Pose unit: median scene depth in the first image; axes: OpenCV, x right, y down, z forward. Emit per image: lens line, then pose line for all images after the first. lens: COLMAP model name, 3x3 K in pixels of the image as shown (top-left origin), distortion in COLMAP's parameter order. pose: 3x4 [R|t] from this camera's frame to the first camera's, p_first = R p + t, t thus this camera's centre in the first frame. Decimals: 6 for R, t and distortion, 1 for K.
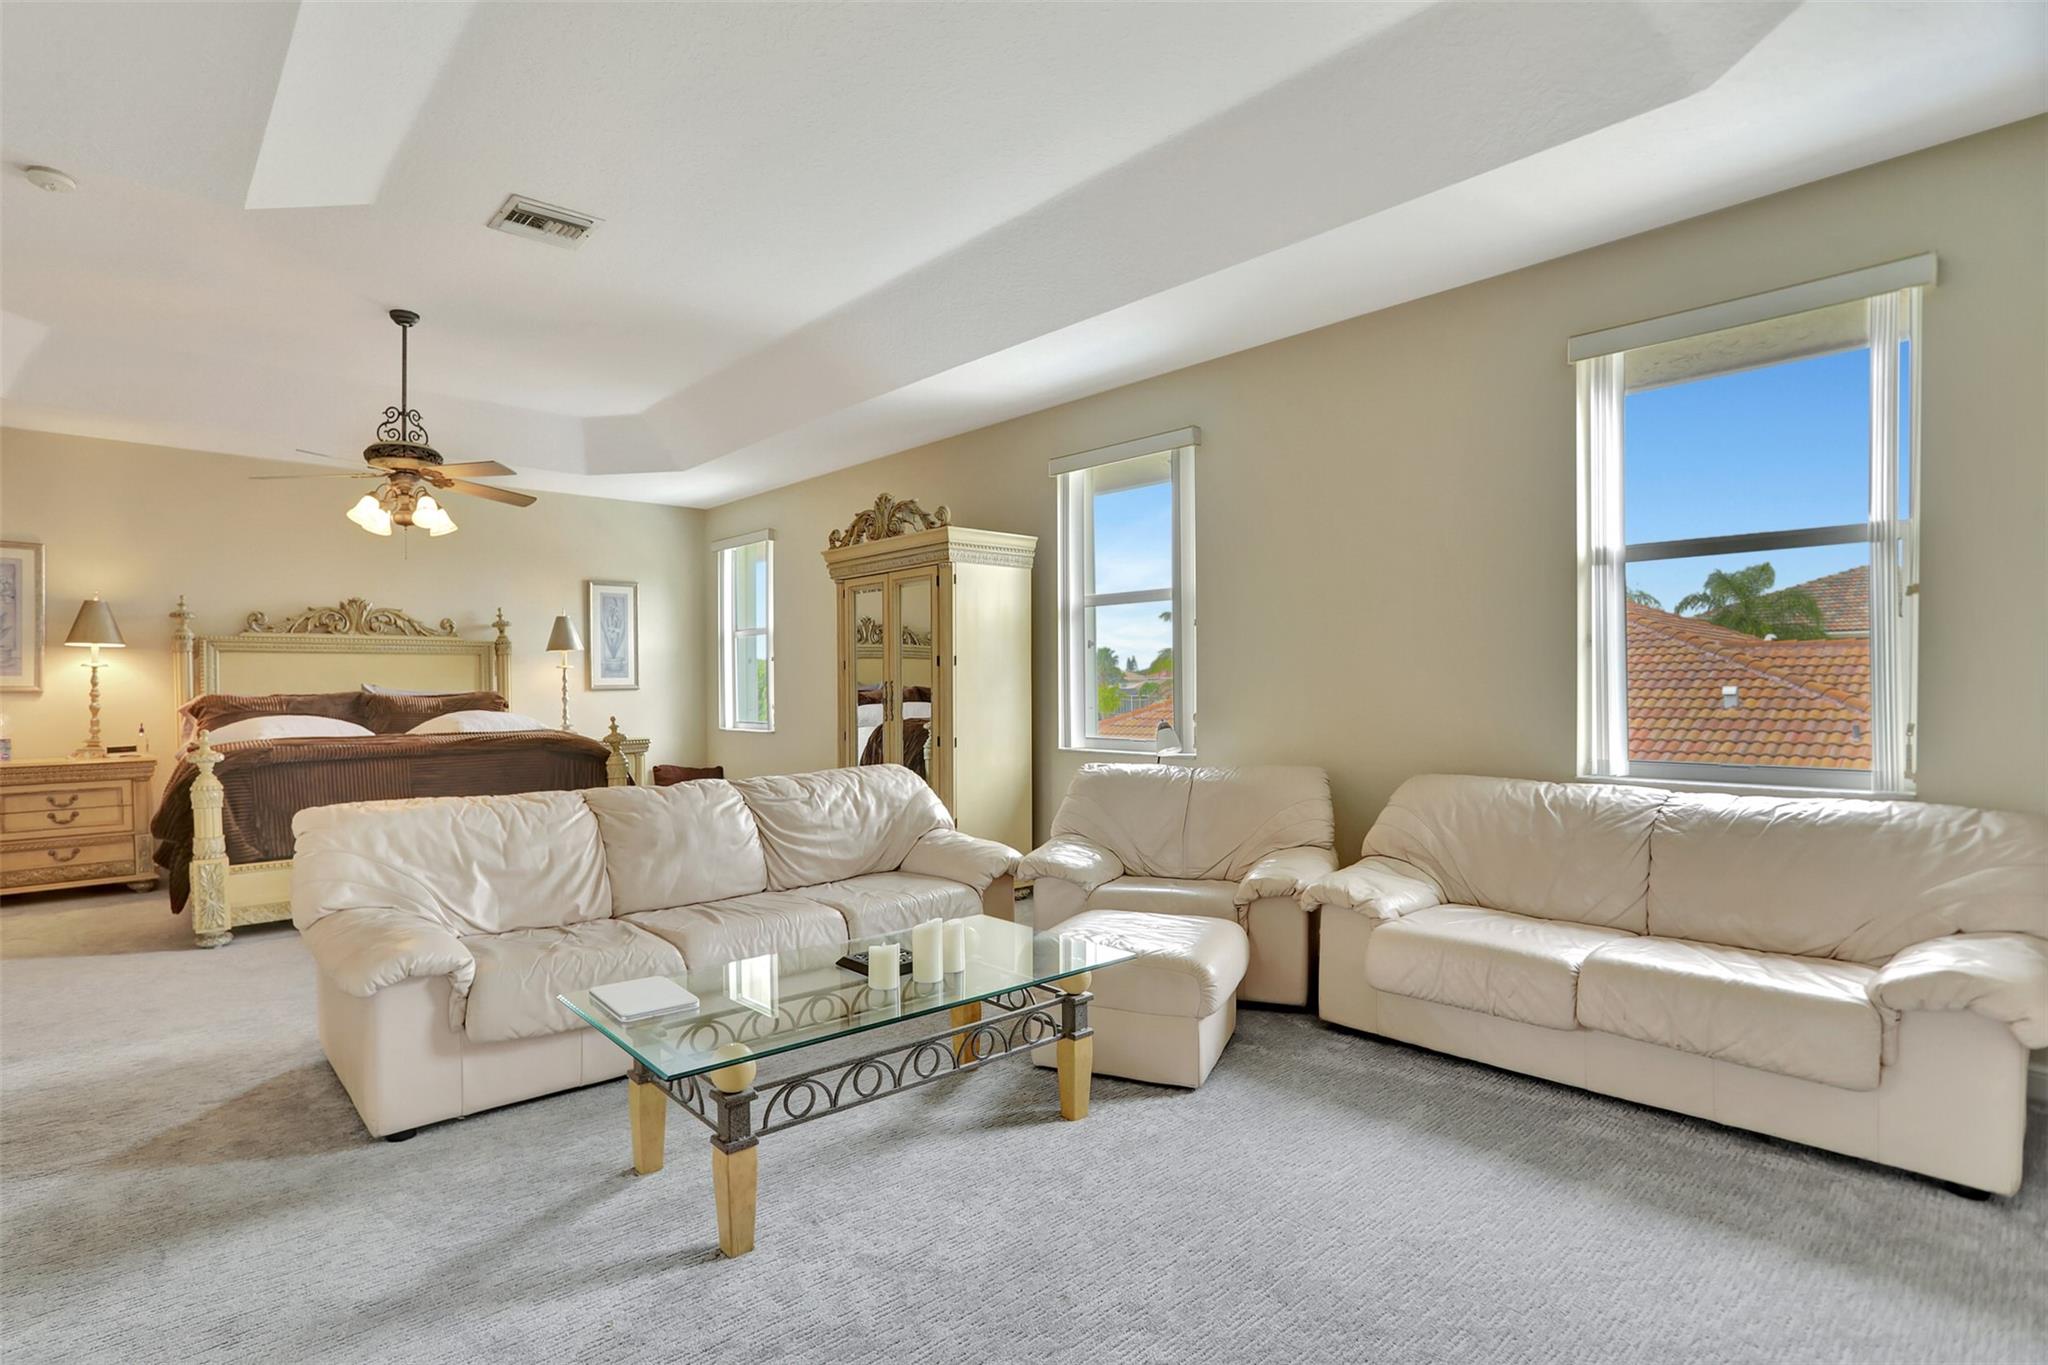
lens RADIAL K [[1033.1, 0, 1019.1], [0, 1033.1, 691.6], [0, 0, 1]] dist [0.015351, 0.000723]
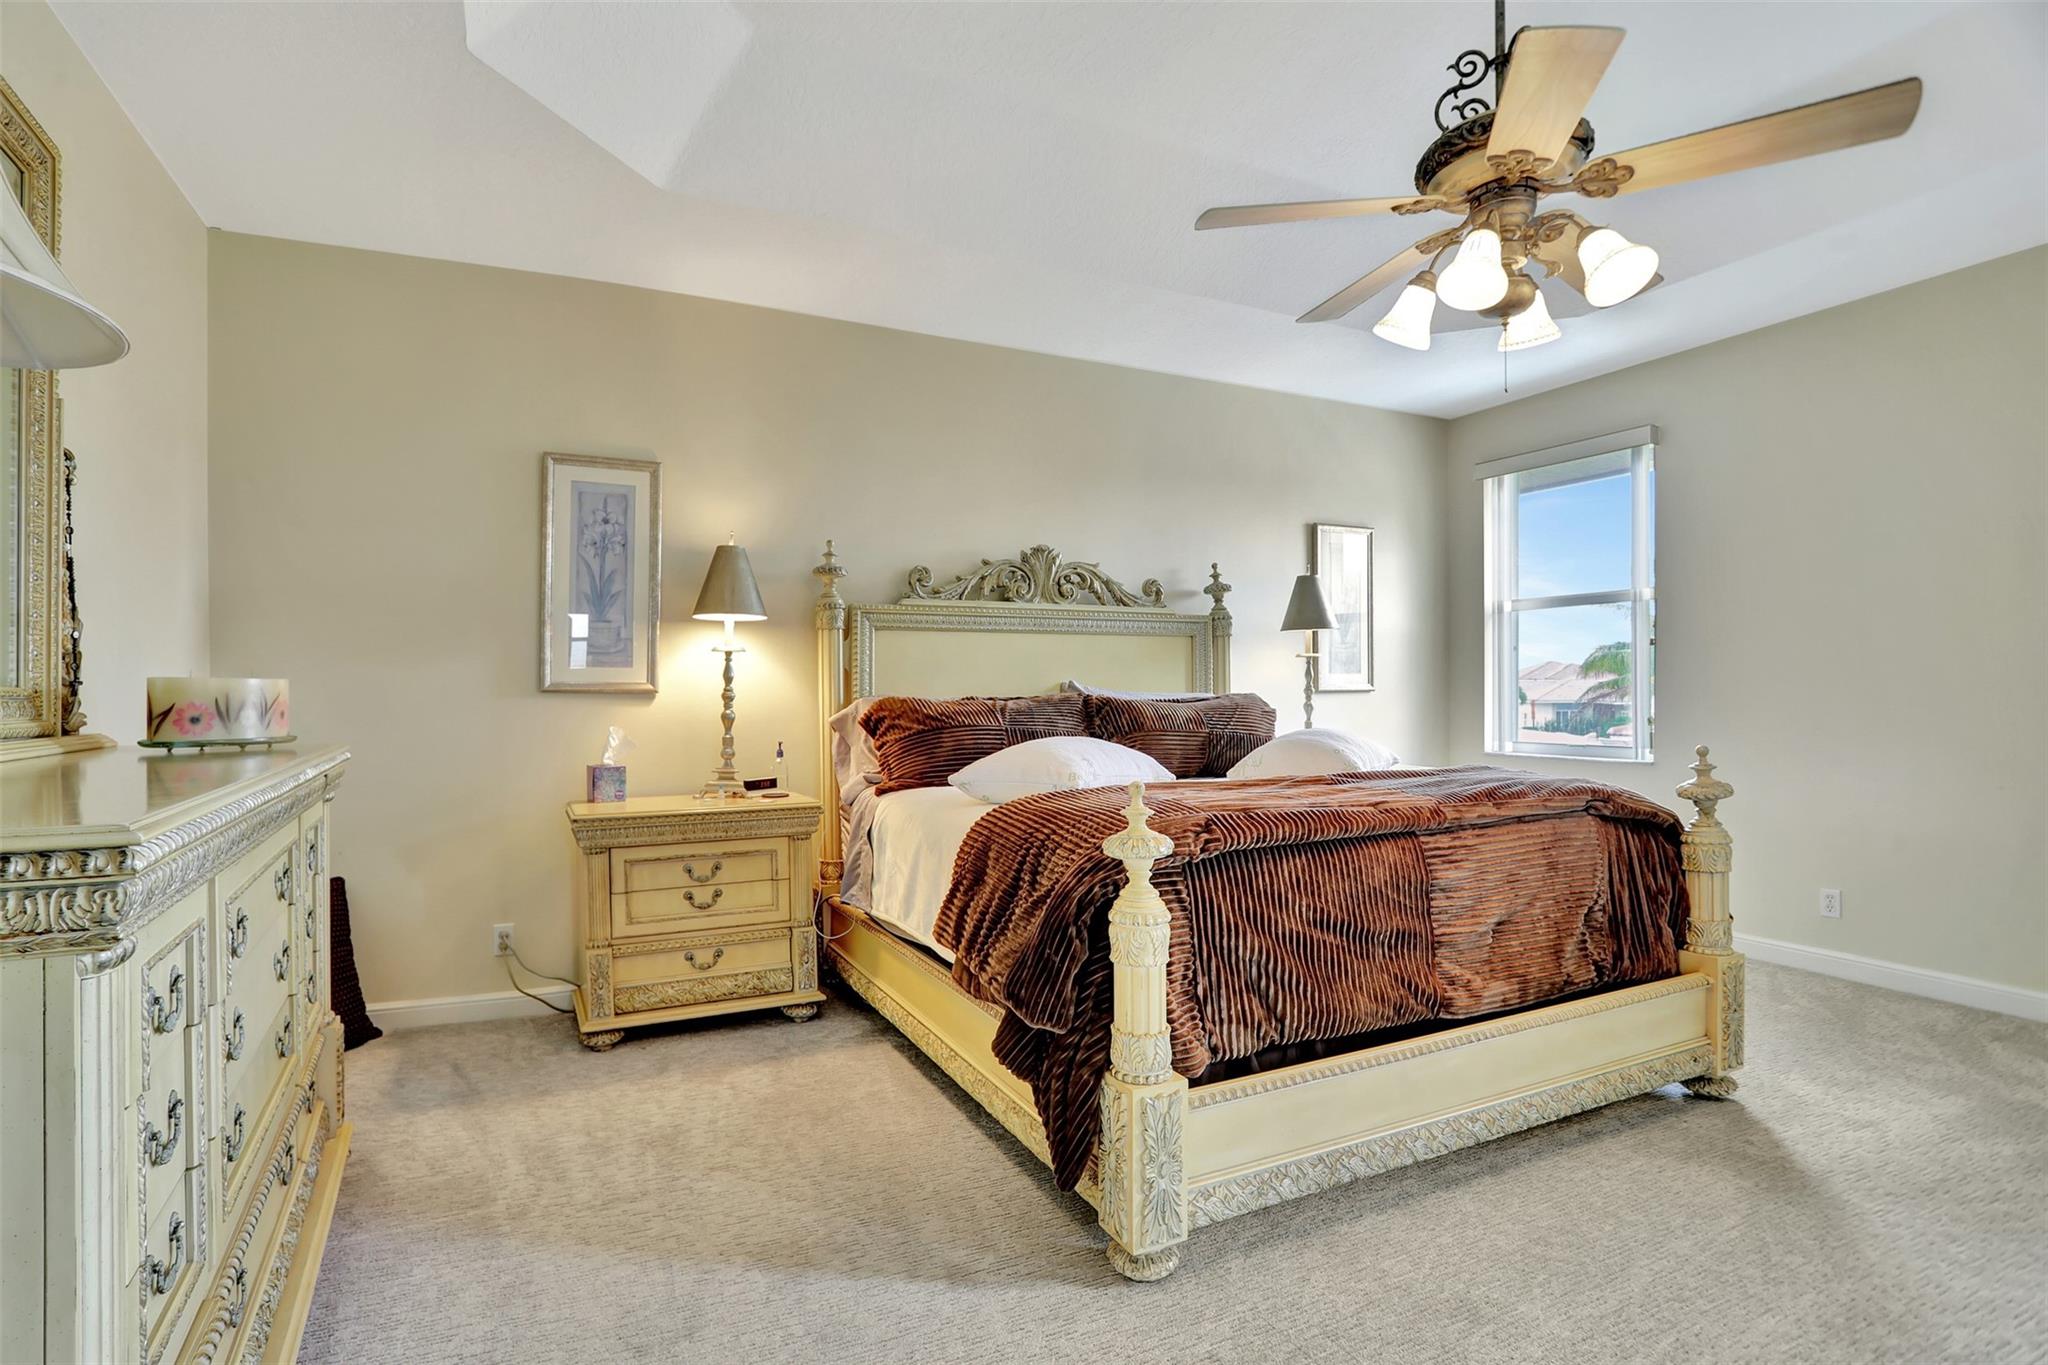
lens RADIAL K [[988.0, 0, 1024.0], [0, 988.0, 682.5], [0, 0, 1]] dist [-0.065488, 0.000238]
pose [[0.973632, 0.000575, -0.228124, -0.577314], [-0.004401, 0.999858, -0.016262, 0.003333], [0.228082, 0.016837, 0.973496, 0.468431]]
